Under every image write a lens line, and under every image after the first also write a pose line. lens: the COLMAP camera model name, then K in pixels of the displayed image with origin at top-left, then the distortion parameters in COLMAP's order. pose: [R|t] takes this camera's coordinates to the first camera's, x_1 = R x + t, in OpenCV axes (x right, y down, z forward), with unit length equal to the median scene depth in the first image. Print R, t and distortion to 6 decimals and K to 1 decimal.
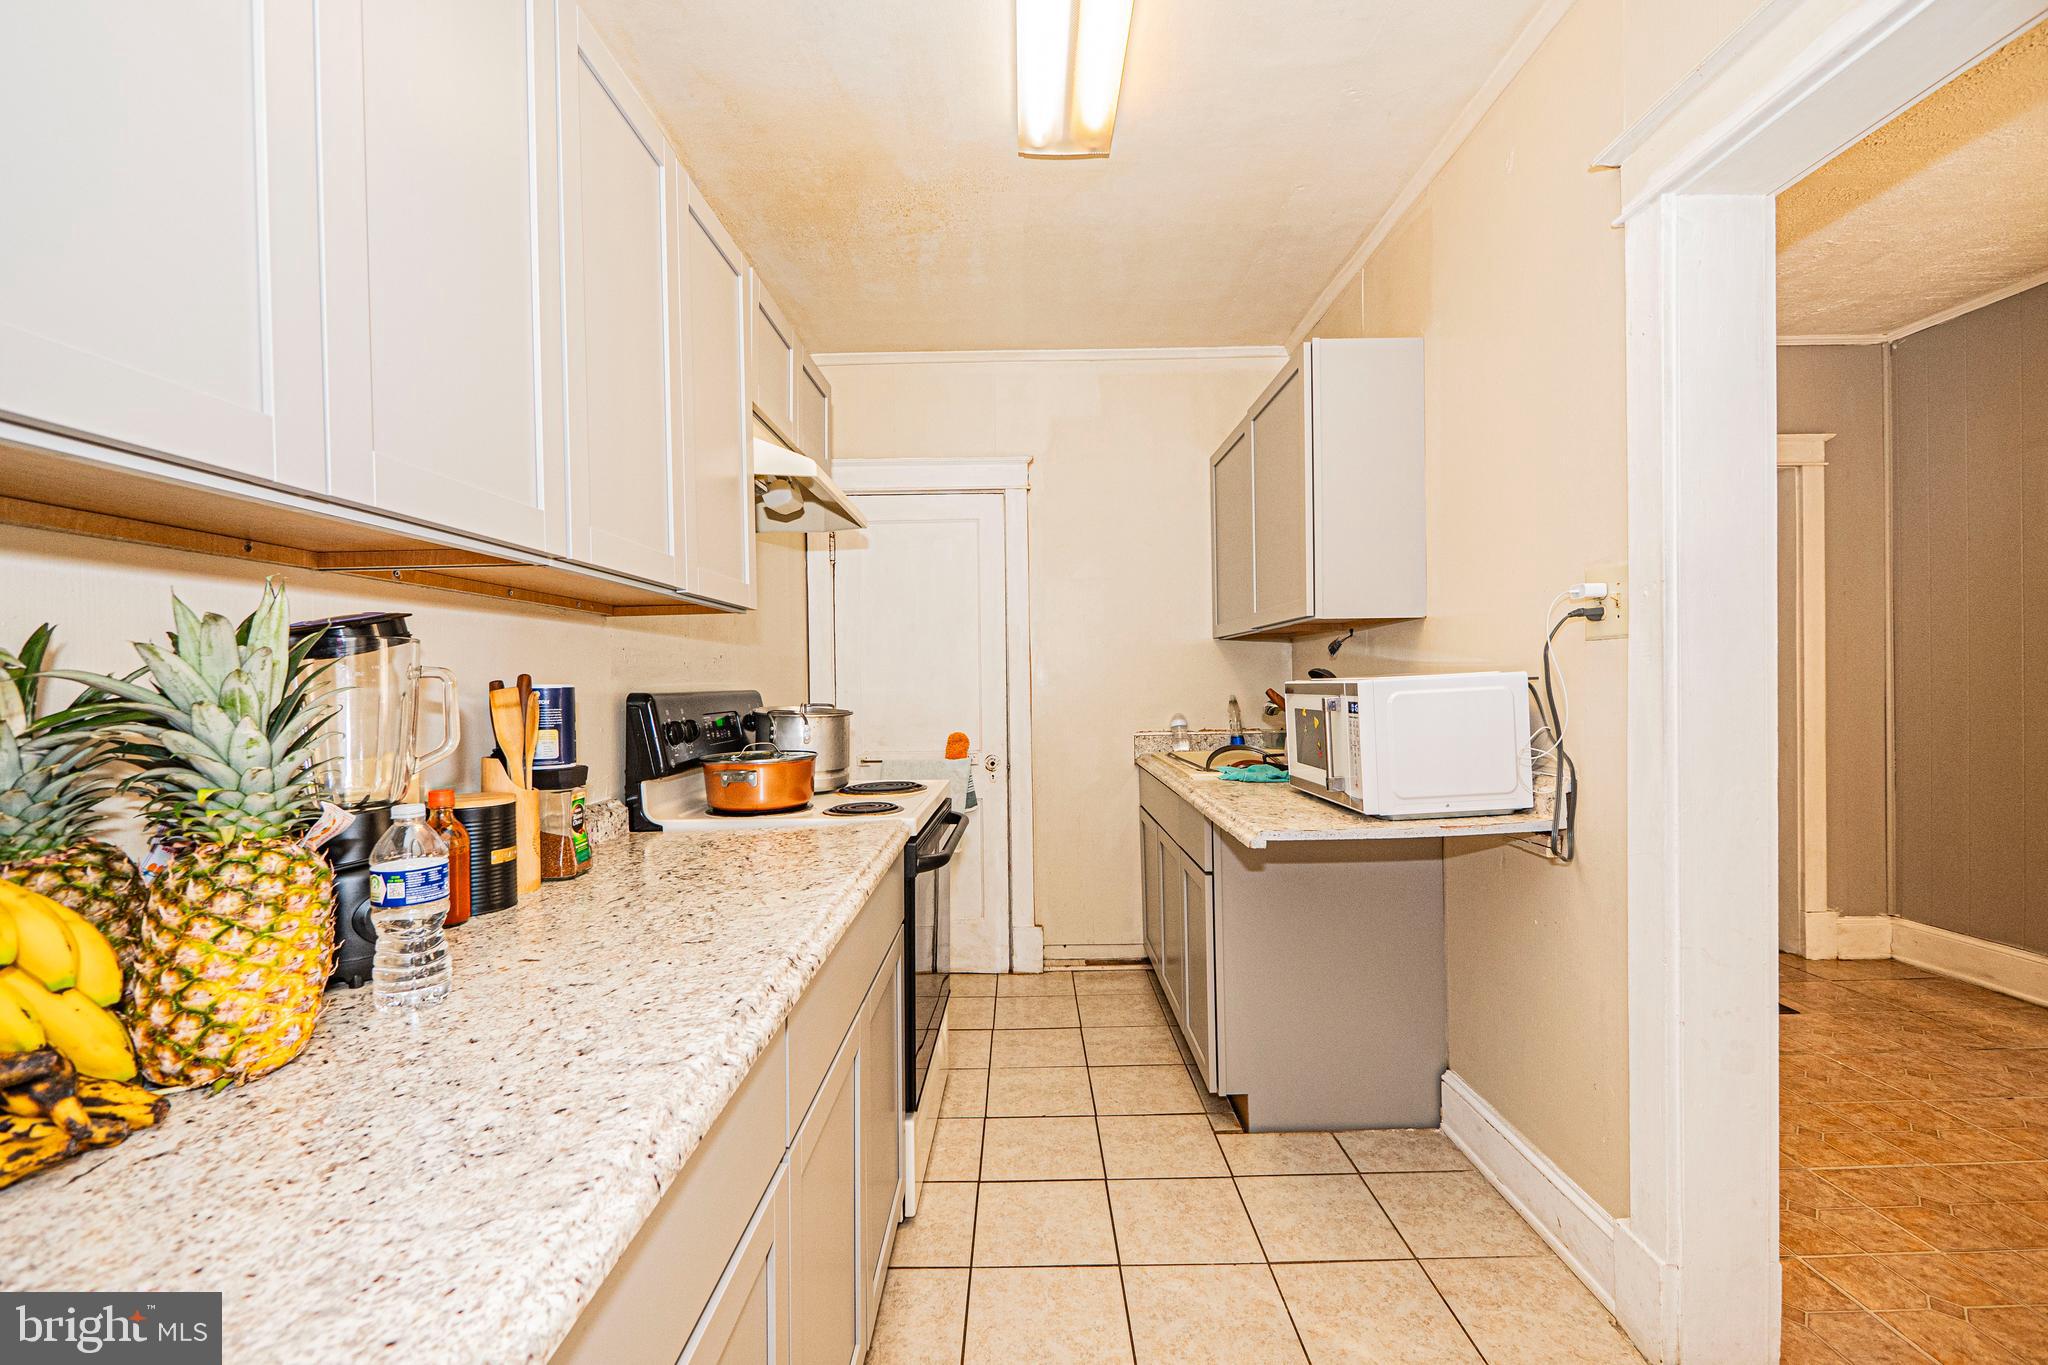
lens RADIAL K [[864.4, 0, 1018.3], [0, 864.4, 691.2], [0, 0, 1]] dist [-0.004216, 0.000481]
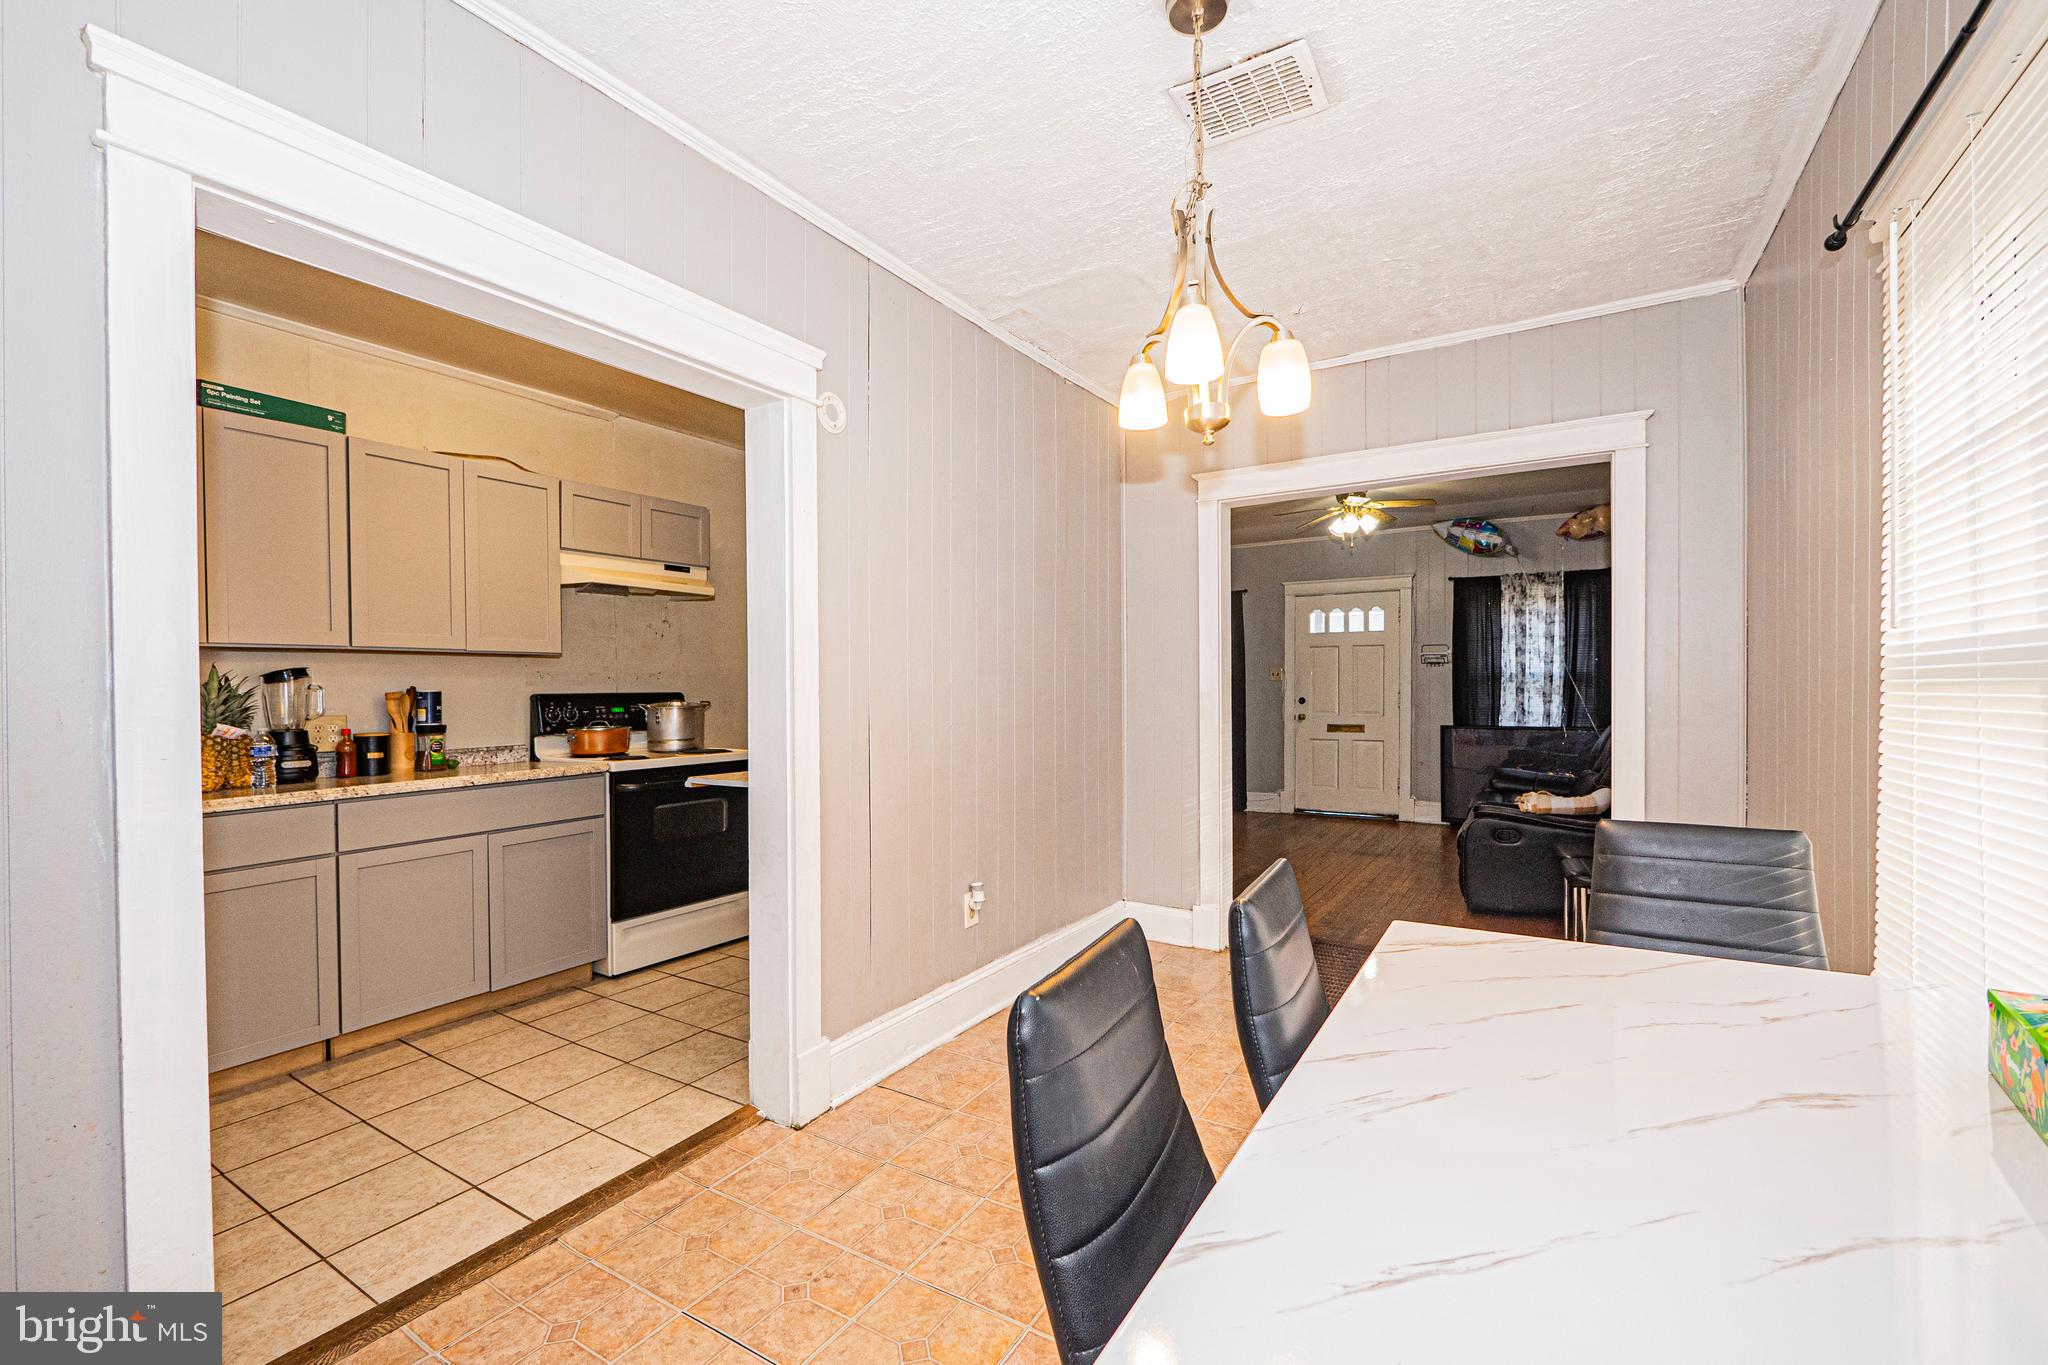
lens RADIAL K [[864.4, 0, 1018.3], [0, 864.4, 691.2], [0, 0, 1]] dist [-0.004216, 0.000481]
pose [[0.848285, 0.013488, -0.529369, 1.601237], [-0.010879, 0.999908, 0.008043, -0.031376], [0.529429, -0.001064, 0.848354, -0.119684]]
